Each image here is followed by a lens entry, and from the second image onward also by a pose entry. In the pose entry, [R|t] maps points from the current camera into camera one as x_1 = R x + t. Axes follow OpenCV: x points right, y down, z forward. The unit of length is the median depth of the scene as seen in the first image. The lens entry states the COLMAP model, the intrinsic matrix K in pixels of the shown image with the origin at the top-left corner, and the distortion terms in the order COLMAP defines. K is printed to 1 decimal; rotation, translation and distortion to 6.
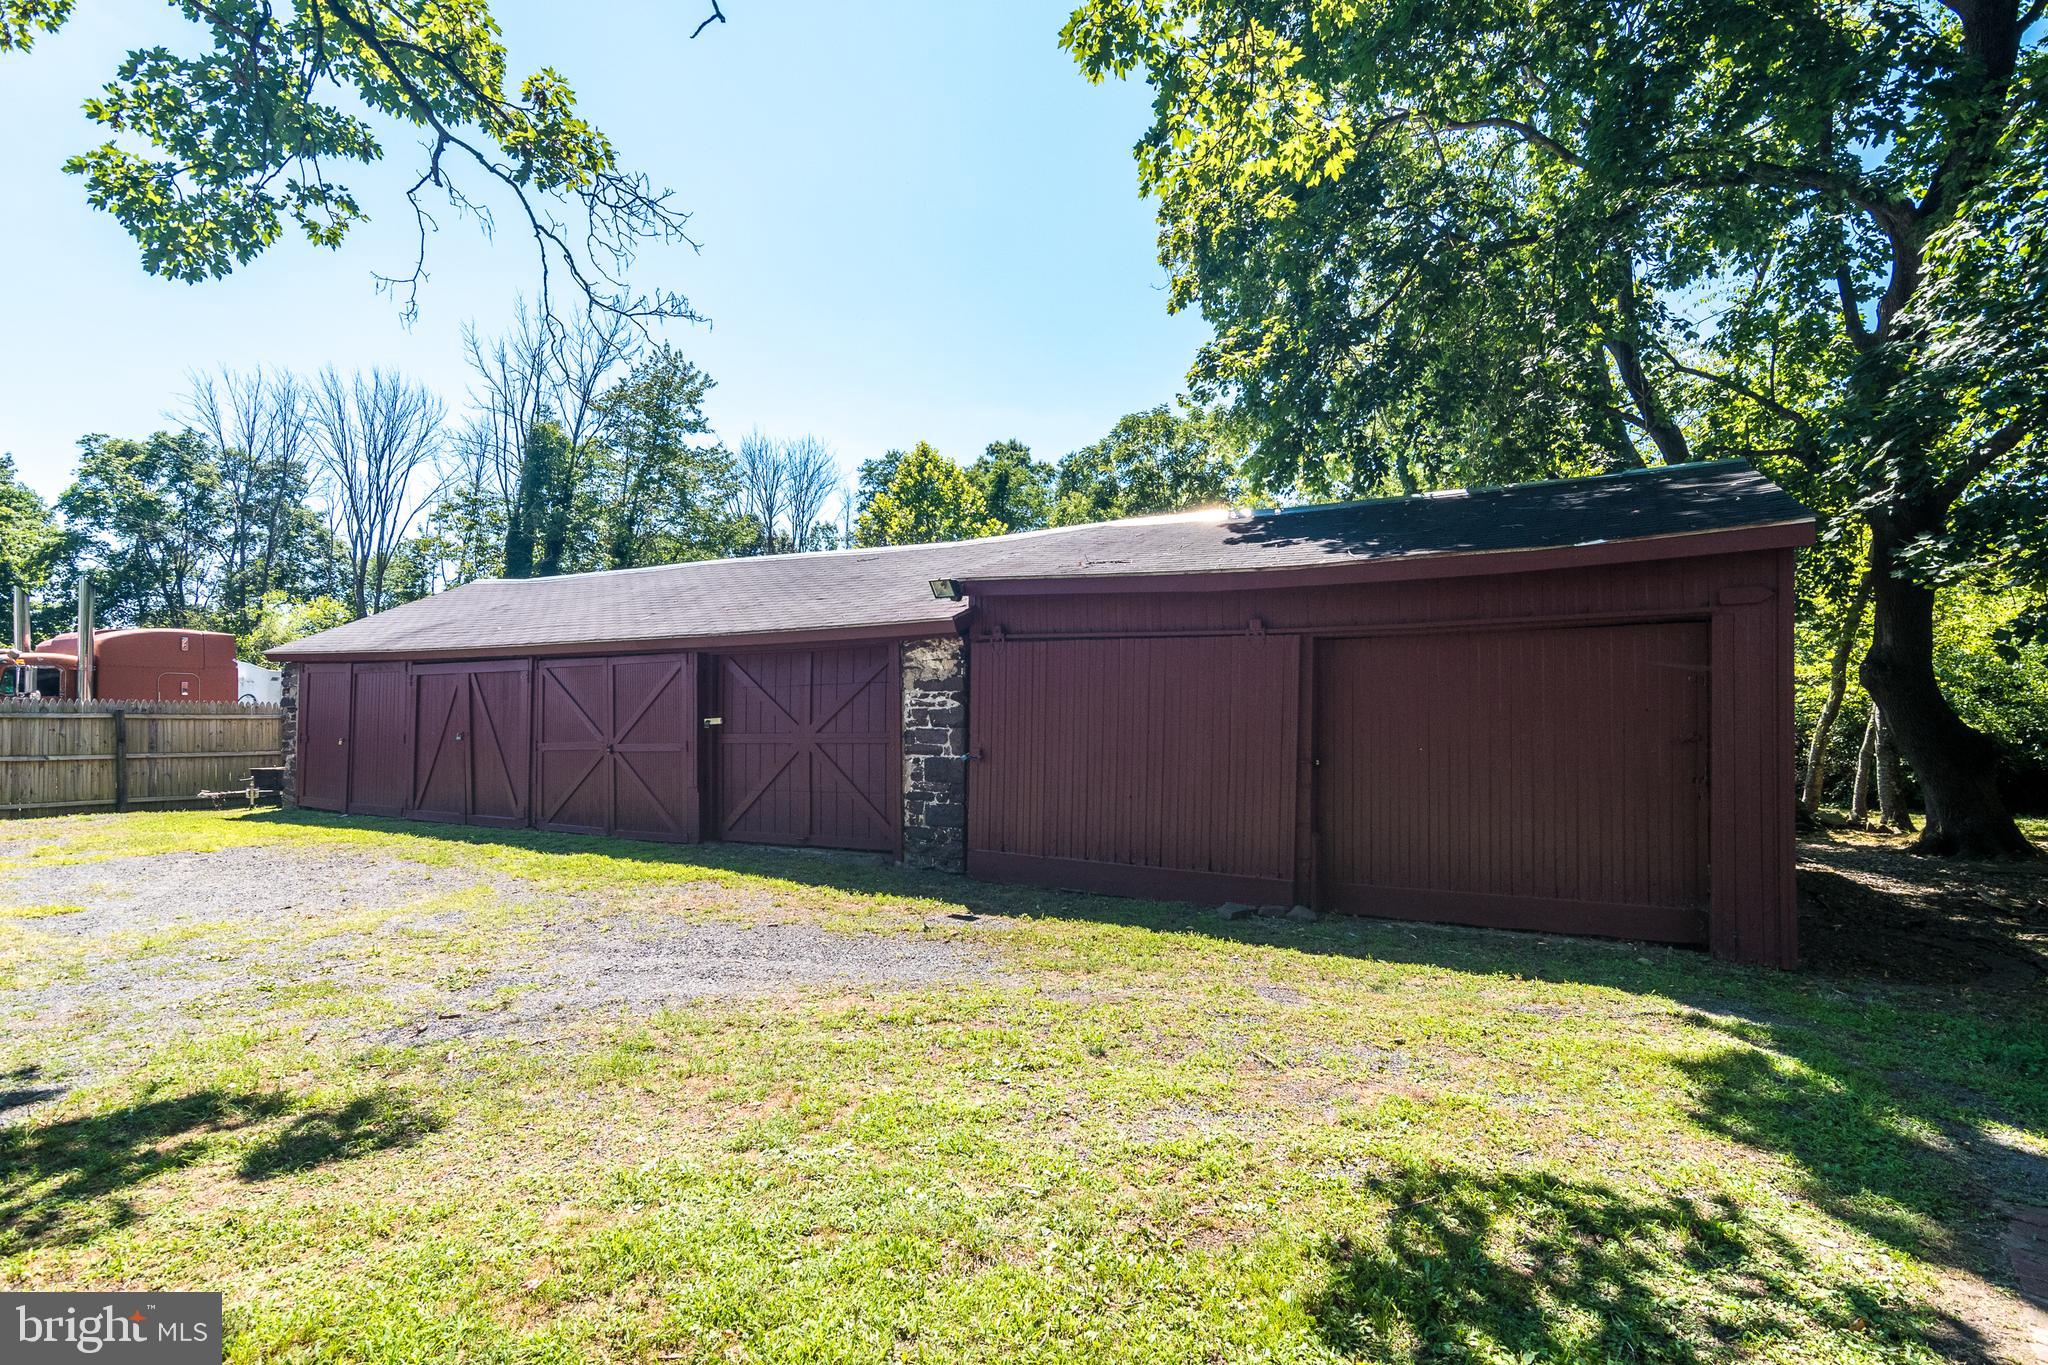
lens RADIAL K [[1034.2, 0, 1023.5], [0, 1034.2, 685.9], [0, 0, 1]] dist [-0.000659, -0.000242]
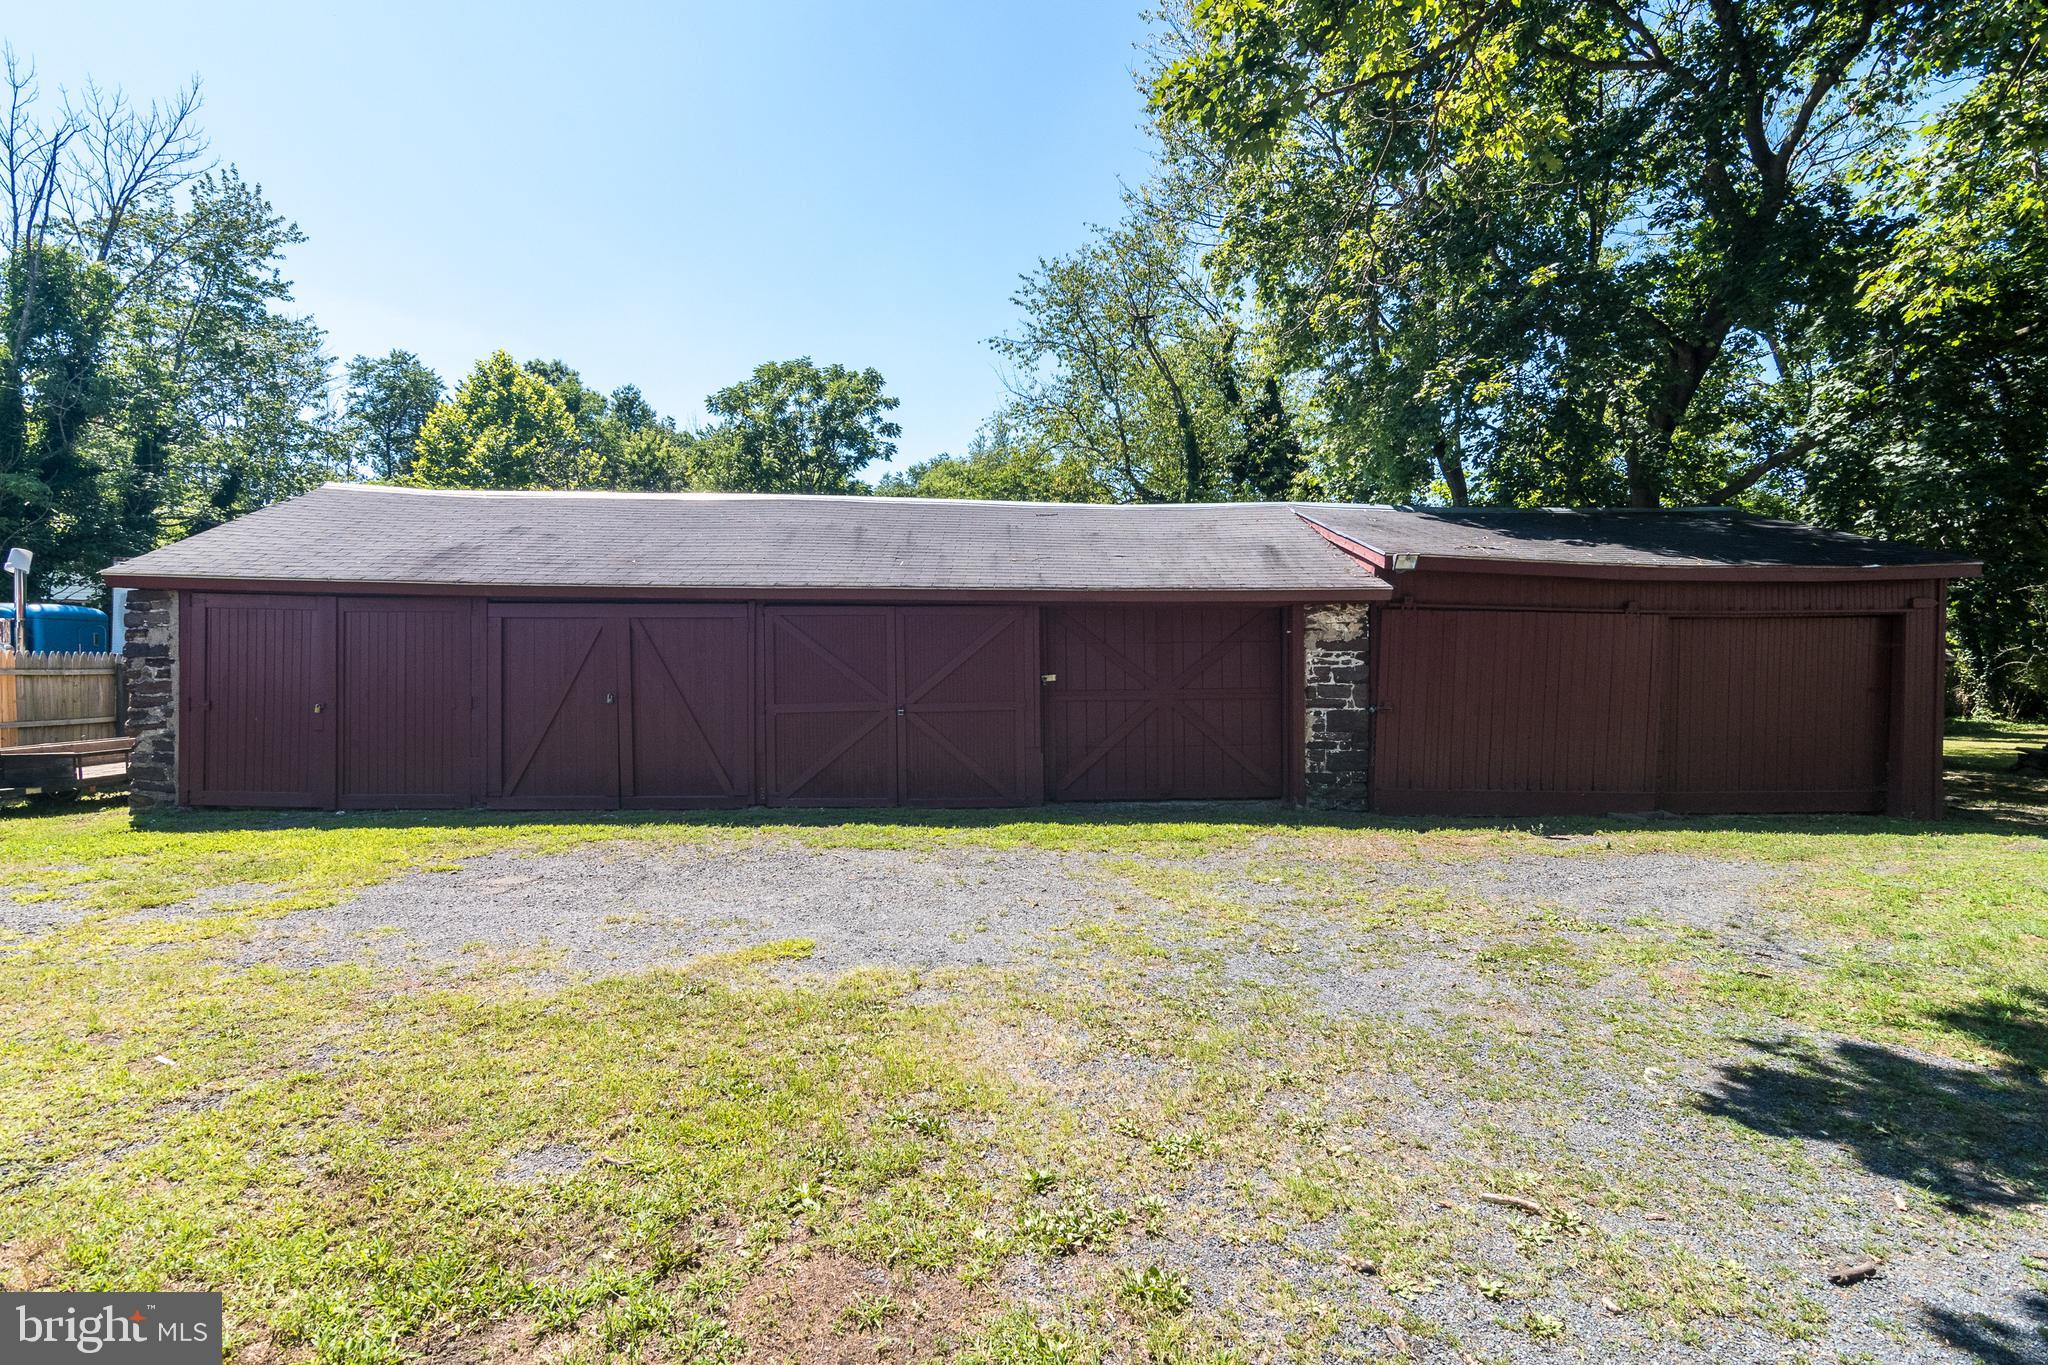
lens RADIAL K [[998.7, 0, 1023.3], [0, 998.7, 679.8], [0, 0, 1]] dist [-0.001061, 0.000904]
pose [[0.846826, -0.003679, 0.531857, -0.936790], [-0.018746, 0.999148, 0.036758, 0.002771], [-0.531539, -0.041098, 0.846036, 0.261754]]
